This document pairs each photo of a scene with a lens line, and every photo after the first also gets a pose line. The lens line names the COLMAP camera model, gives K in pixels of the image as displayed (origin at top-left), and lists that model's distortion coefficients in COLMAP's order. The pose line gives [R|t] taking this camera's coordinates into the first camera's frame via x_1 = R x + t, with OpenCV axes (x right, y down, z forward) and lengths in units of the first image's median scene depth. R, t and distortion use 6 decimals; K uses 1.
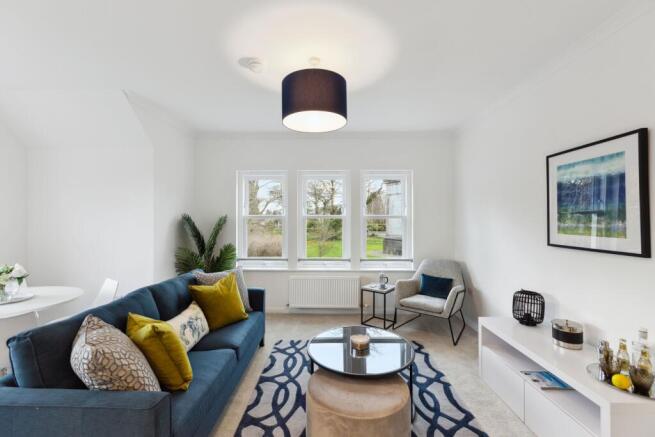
lens RADIAL K [[292.4, 0, 321.4], [0, 292.4, 217.3], [0, 0, 1]] dist [0.001772, 0.000509]
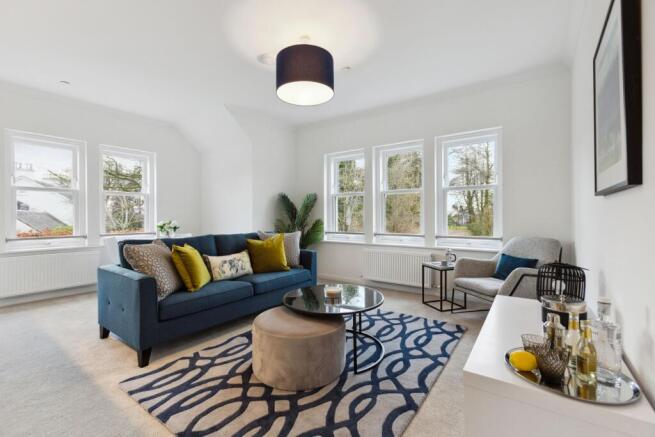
lens RADIAL K [[292.4, 0, 321.4], [0, 292.4, 217.3], [0, 0, 1]] dist [0.001772, 0.000509]
pose [[0.816832, -0.000674, -0.576875, 0.606416], [0.007605, 0.999925, 0.009601, 0.126284], [0.576825, -0.012230, 0.816776, 0.104000]]
